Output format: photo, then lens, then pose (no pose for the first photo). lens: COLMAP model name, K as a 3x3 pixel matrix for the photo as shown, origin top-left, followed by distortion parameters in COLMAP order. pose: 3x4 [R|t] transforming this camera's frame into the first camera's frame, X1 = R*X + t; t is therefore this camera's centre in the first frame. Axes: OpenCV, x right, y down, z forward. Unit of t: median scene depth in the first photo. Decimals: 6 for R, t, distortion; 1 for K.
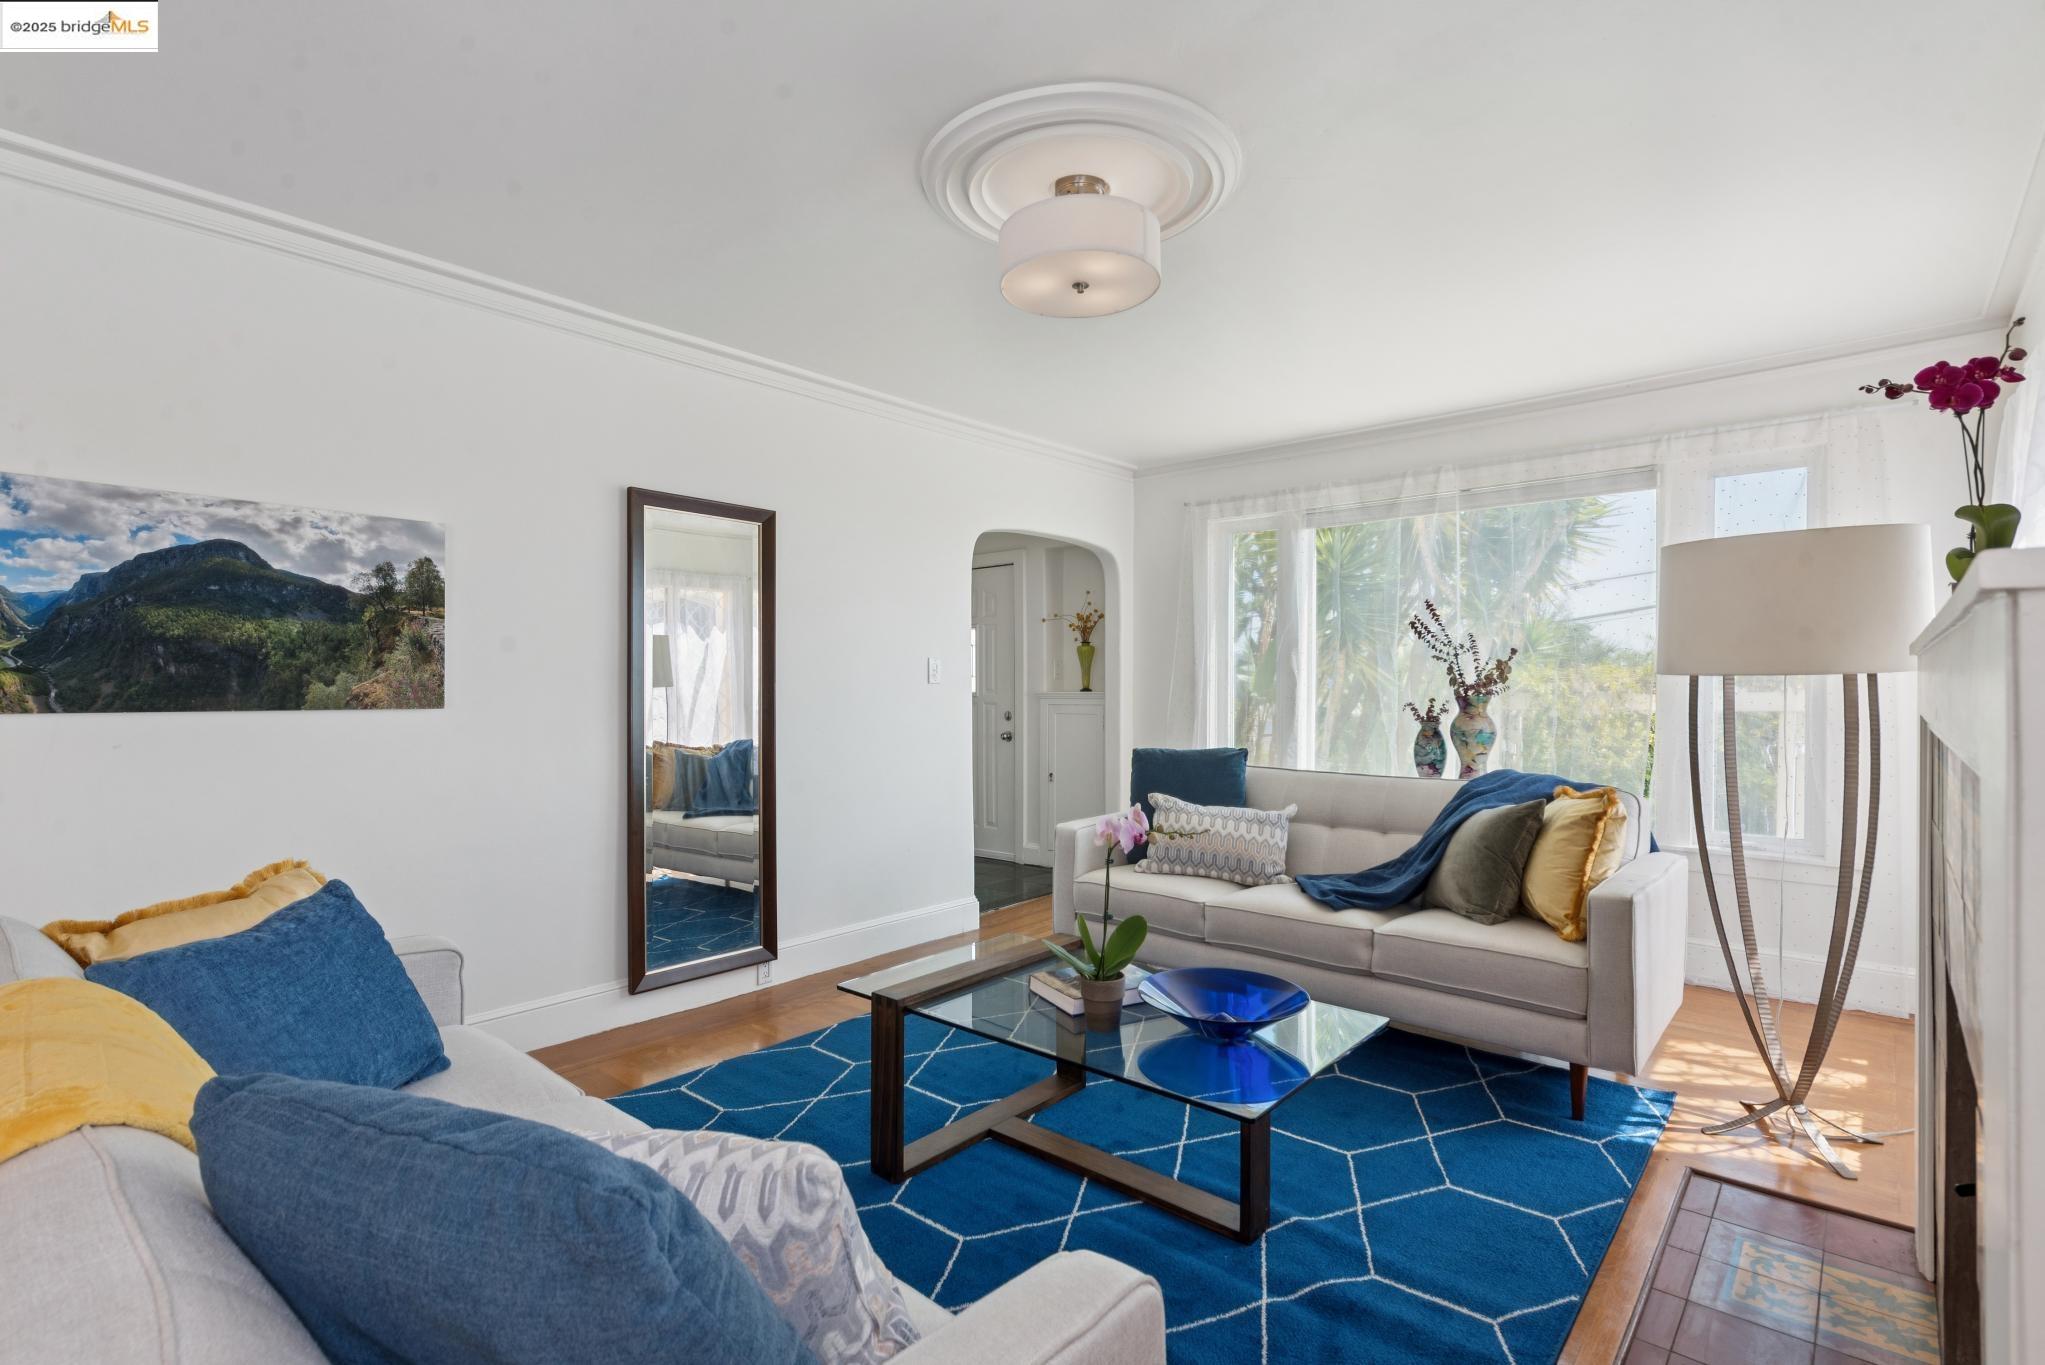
lens RADIAL K [[947.2, 0, 1006.9], [0, 947.2, 688.7], [0, 0, 1]] dist [0.002330, -0.000169]
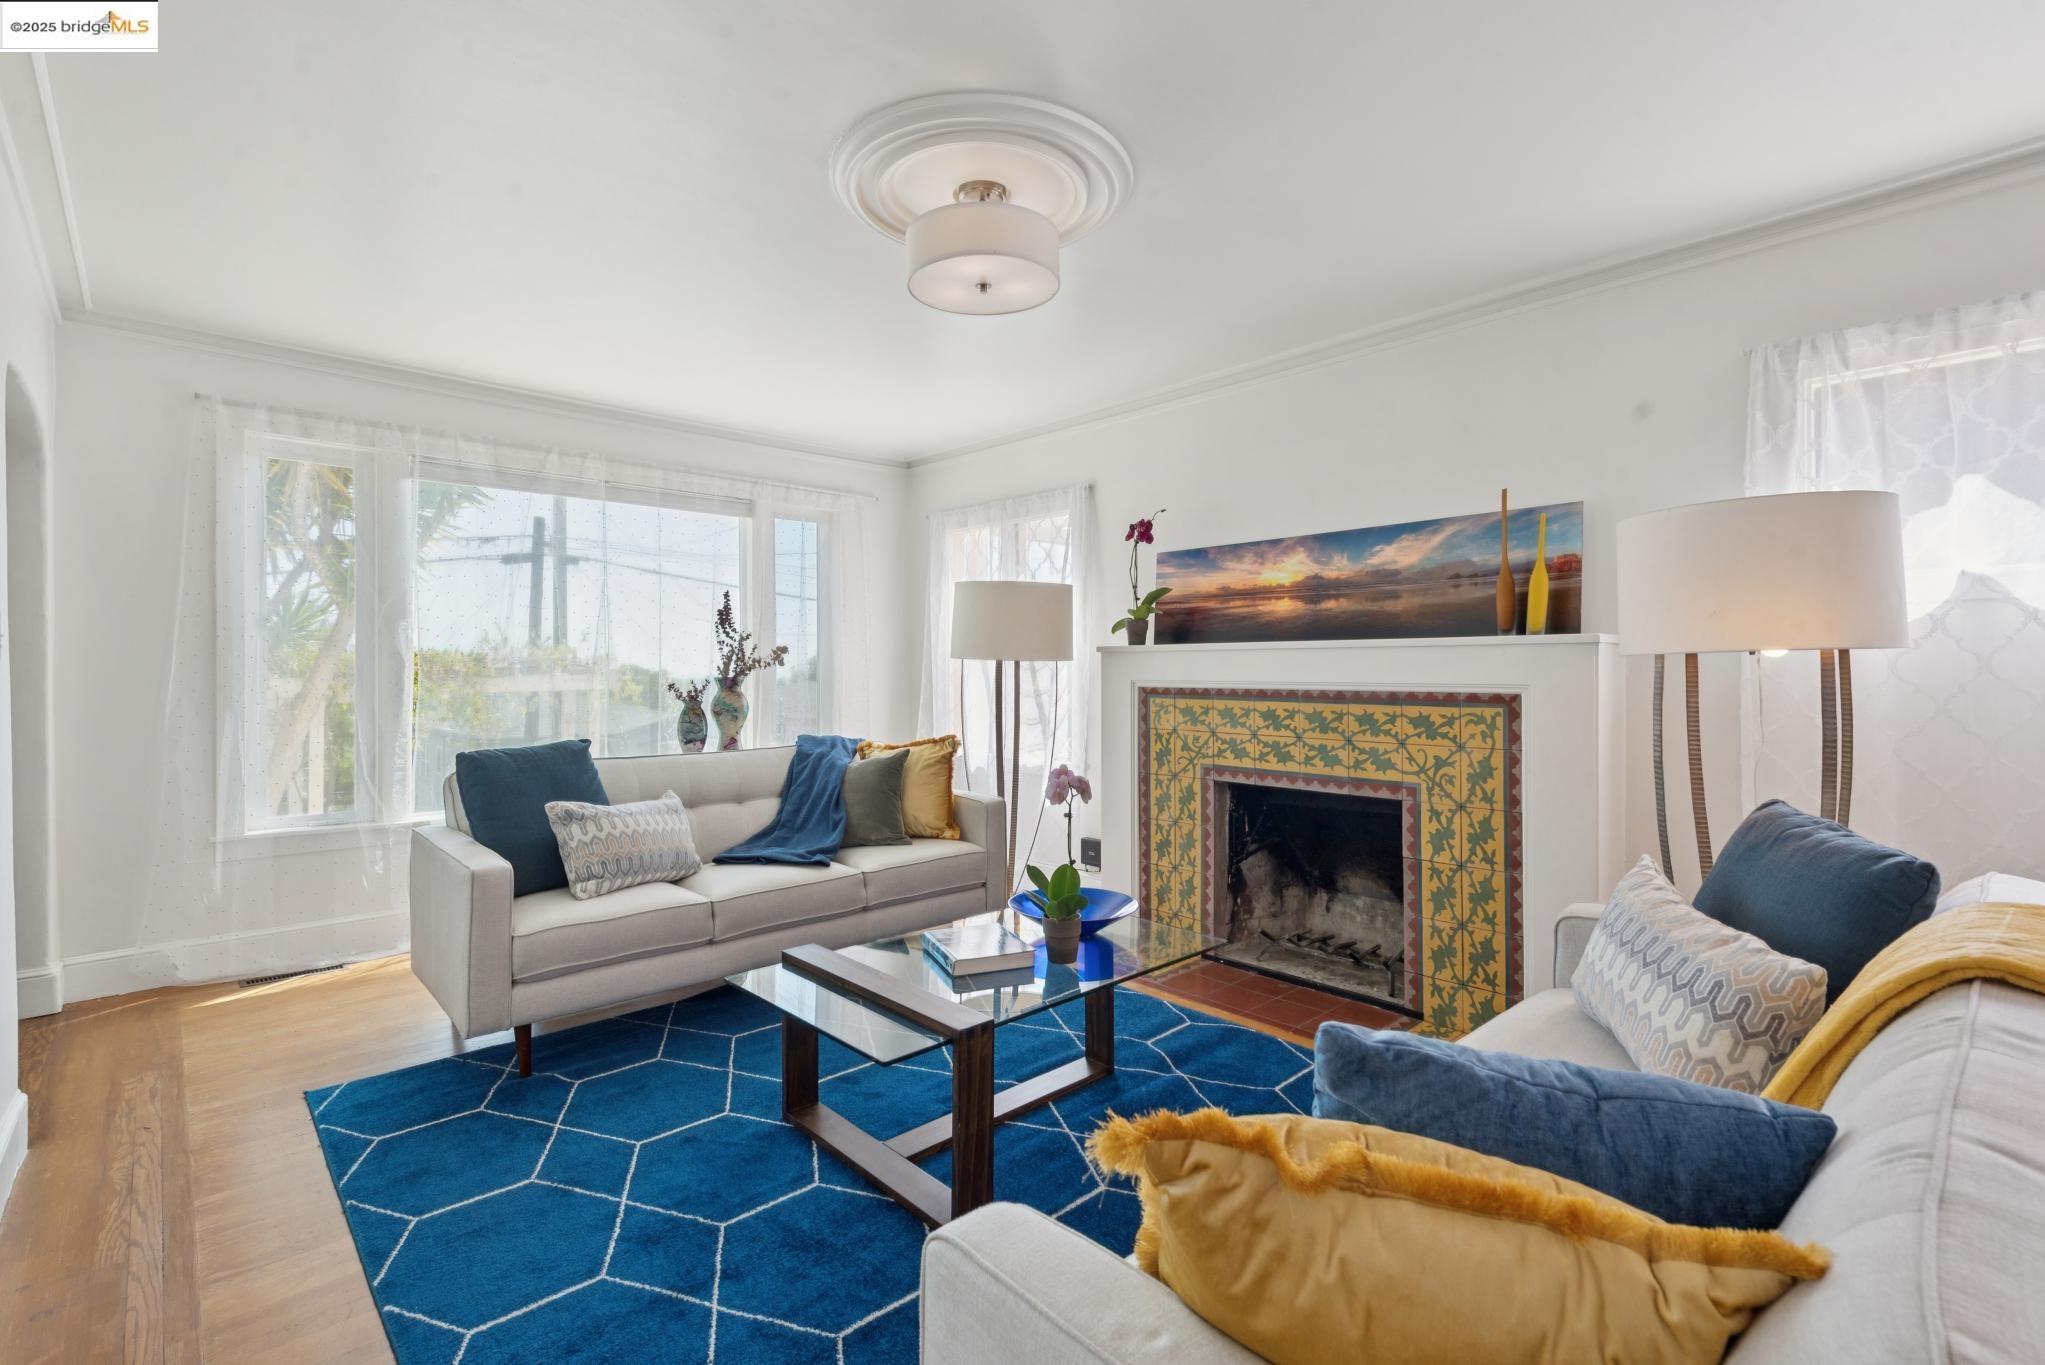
lens RADIAL K [[947.2, 0, 1009.0], [0, 947.2, 667.4], [0, 0, 1]] dist [0.002330, -0.000169]
pose [[0.118682, 0.009671, 0.992885, -0.581075], [0.005507, 0.999931, -0.010398, 0.009947], [-0.992917, 0.006702, 0.118621, 0.509363]]
